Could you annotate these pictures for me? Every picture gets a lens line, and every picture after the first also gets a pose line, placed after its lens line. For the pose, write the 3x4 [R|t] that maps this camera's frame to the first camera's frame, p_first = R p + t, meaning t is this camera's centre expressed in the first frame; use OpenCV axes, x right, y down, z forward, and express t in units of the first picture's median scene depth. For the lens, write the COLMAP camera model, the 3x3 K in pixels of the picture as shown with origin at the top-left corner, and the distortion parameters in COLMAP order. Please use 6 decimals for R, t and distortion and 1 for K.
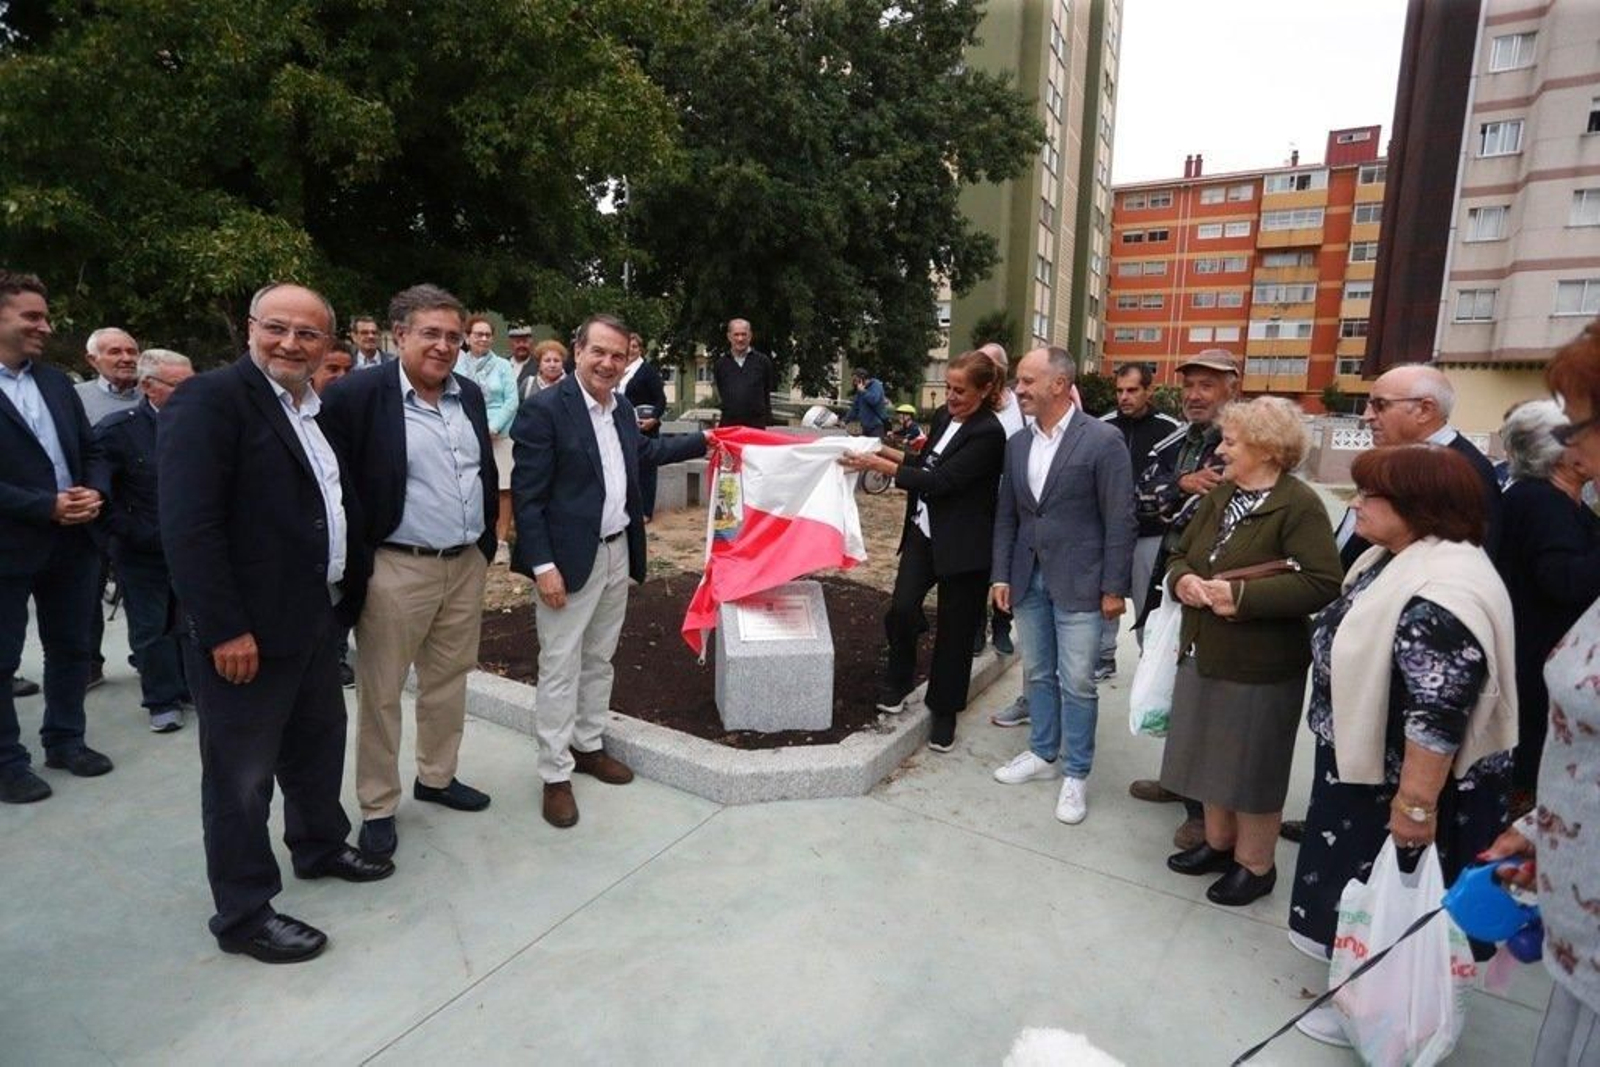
lens RADIAL K [[791.6, 0, 803.8], [0, 791.6, 530.9], [0, 0, 1]] dist [-0.053117, 0.023058]
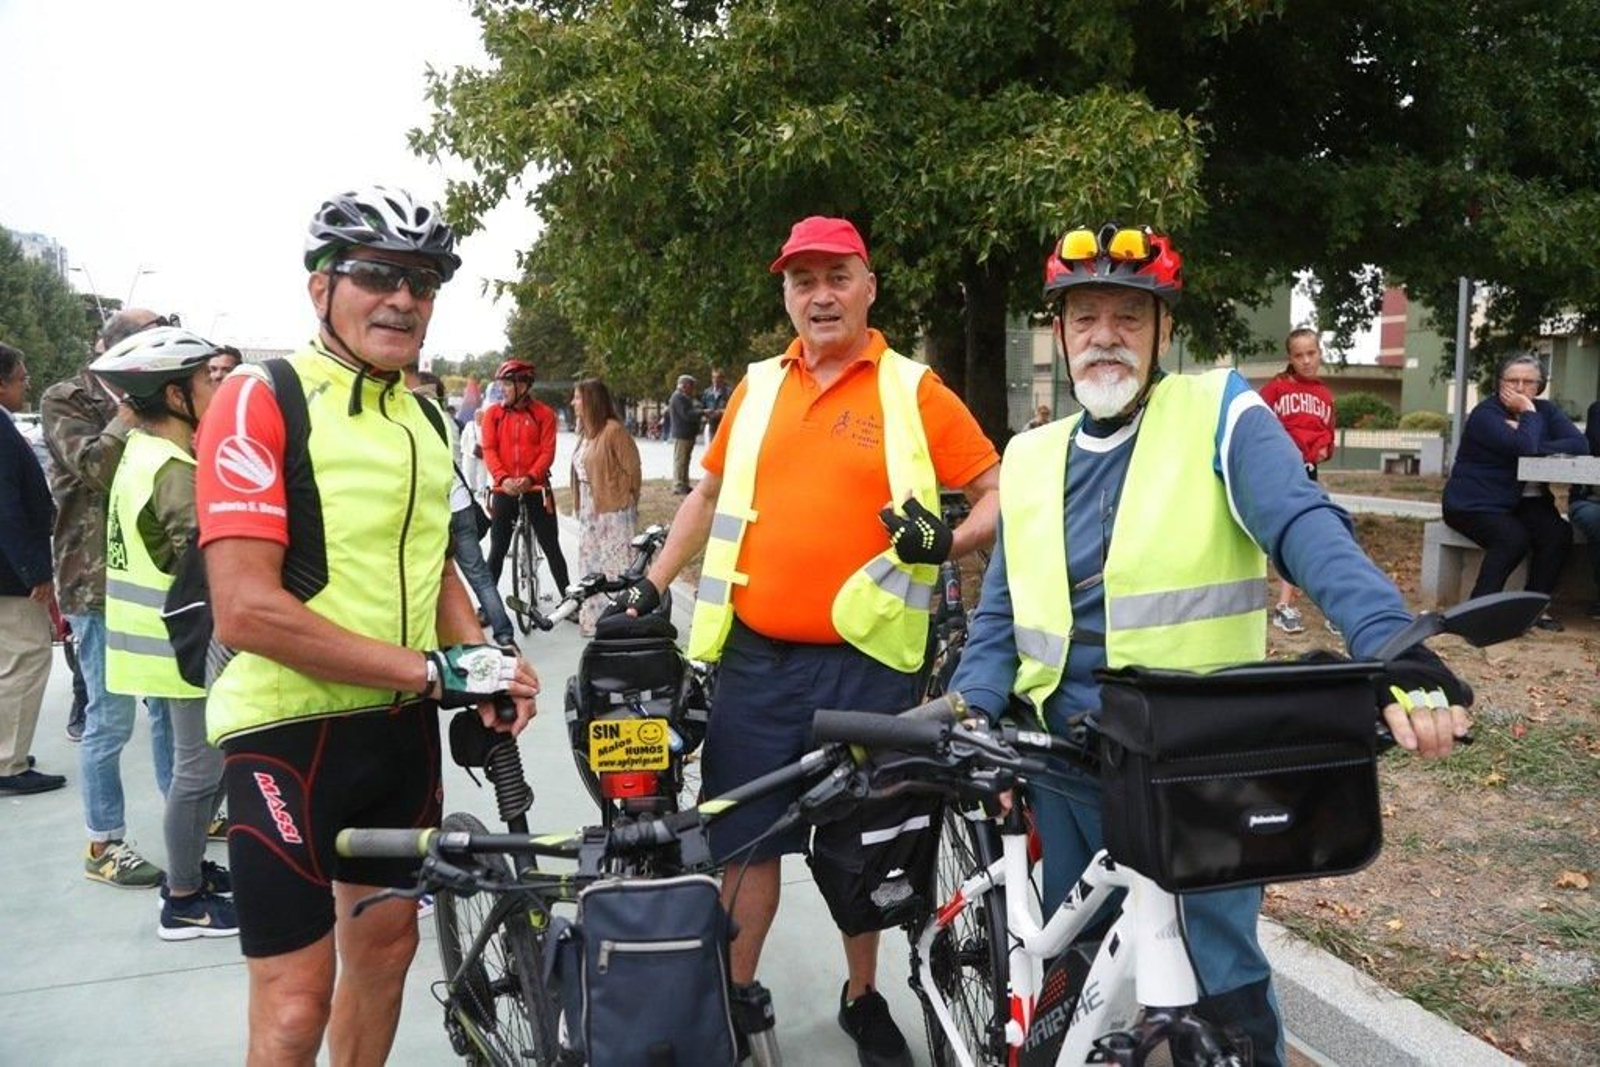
lens RADIAL K [[1102.3, 0, 798.0], [0, 1102.3, 528.5], [0, 0, 1]] dist [-0.111207, 0.061883]
pose [[0.781304, 0.036307, -0.623093, -0.308677], [-0.073531, 0.996709, -0.034125, -0.045860], [0.619804, 0.072479, 0.781403, 0.223956]]
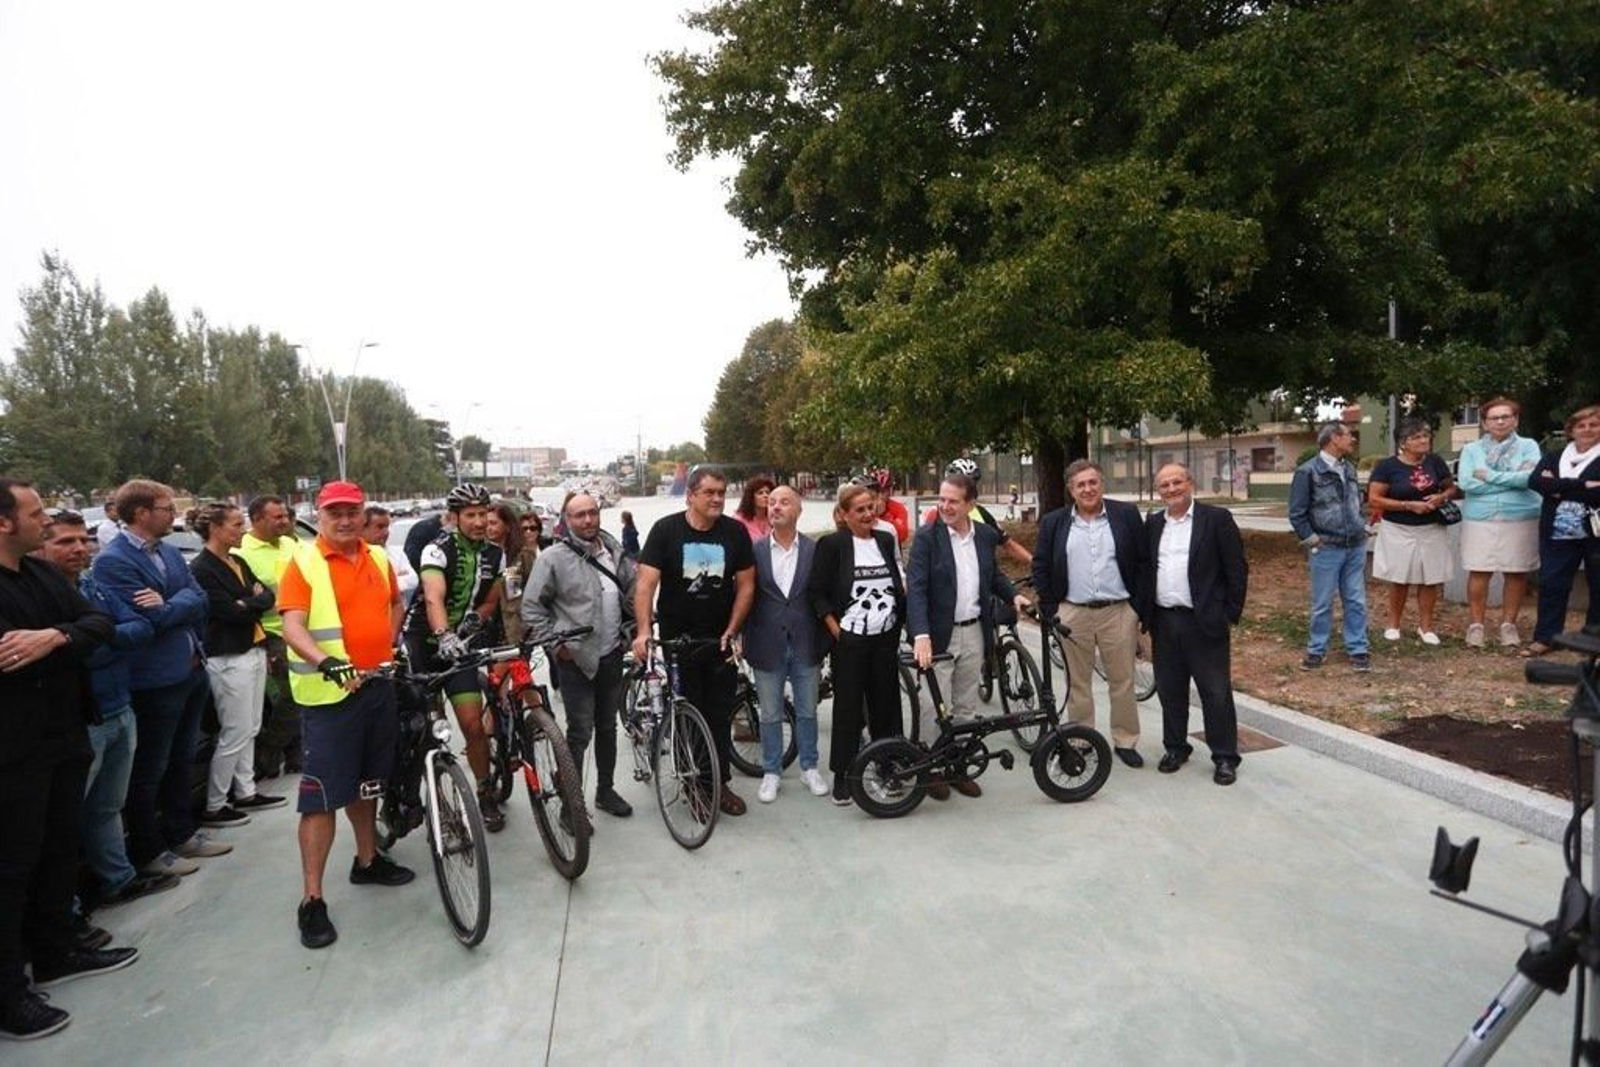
lens RADIAL K [[791.6, 0, 797.0], [0, 791.6, 535.0], [0, 0, 1]] dist [-0.053117, 0.023058]
pose [[0.694791, -0.013211, -0.719090, -0.194342], [-0.039866, 0.997587, -0.056846, -0.023461], [0.718106, 0.068163, 0.692588, -0.157671]]
